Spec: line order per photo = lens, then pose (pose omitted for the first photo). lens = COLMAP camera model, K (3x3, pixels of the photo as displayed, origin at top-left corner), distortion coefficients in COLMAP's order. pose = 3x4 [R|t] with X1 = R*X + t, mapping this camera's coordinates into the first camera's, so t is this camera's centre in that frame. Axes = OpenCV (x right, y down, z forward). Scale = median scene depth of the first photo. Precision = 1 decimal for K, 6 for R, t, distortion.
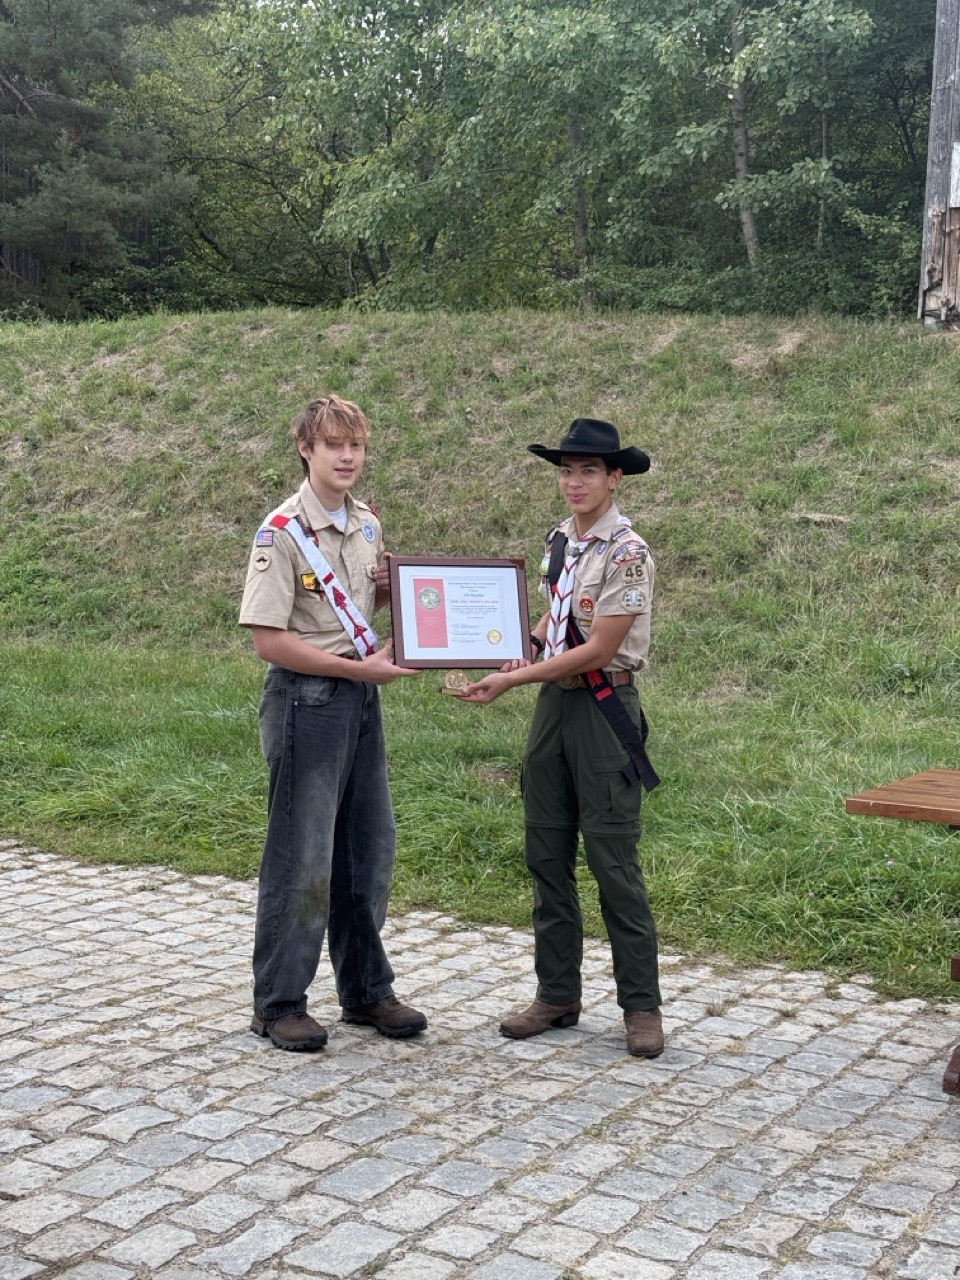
lens RADIAL K [[1796.9, 0, 484.8], [0, 1796.9, 638.5], [0, 0, 1]] dist [0.099970, 0.000000]
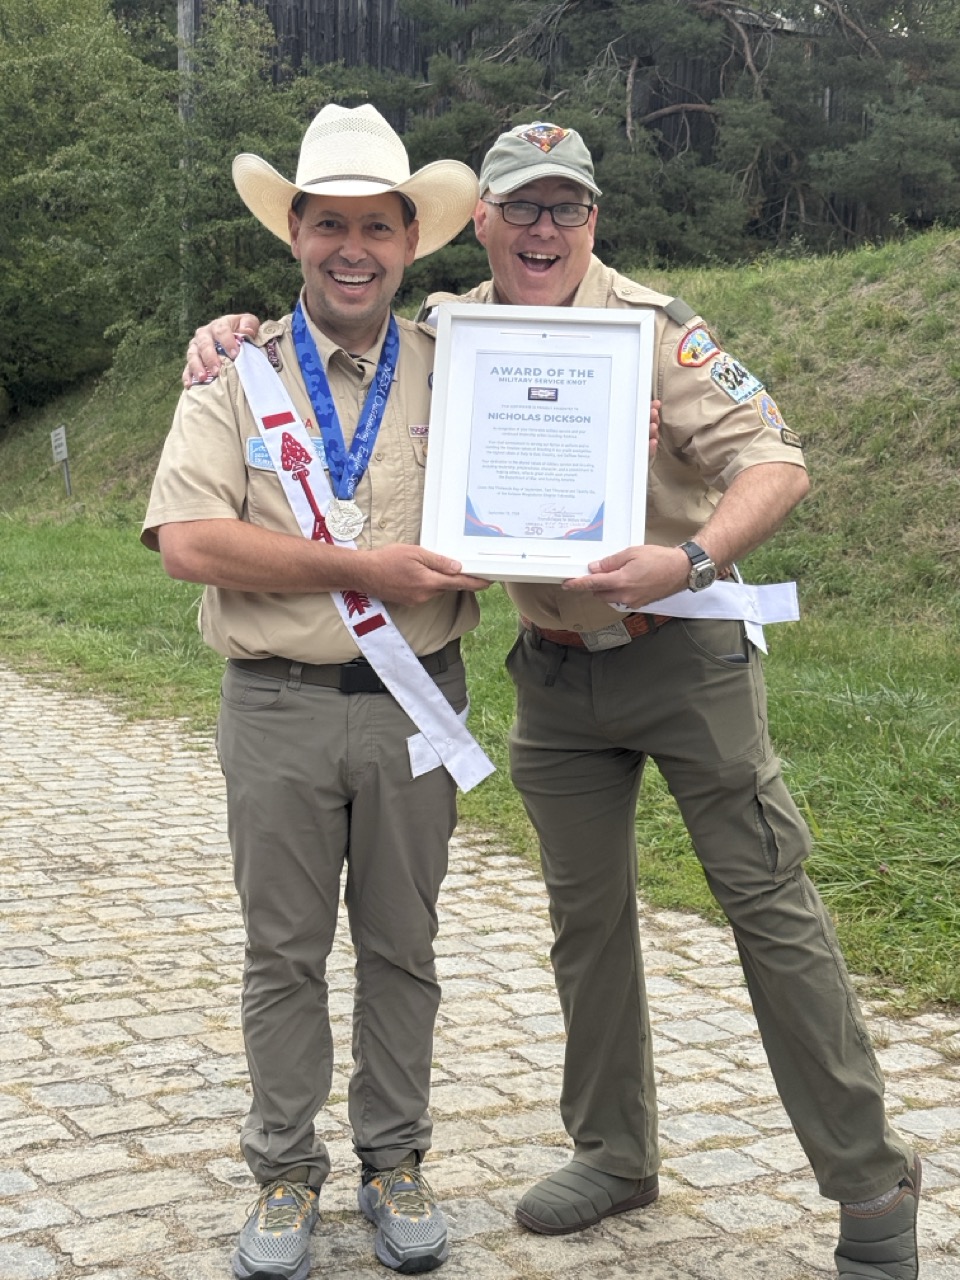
lens RADIAL K [[1796.9, 0, 474.5], [0, 1796.9, 642.0], [0, 0, 1]] dist [0.099970, 0.000000]
pose [[0.875838, 0.041249, -0.480840, 0.089339], [-0.039137, 0.999130, 0.014424, 0.014535], [0.481016, 0.006186, 0.876690, 0.274347]]
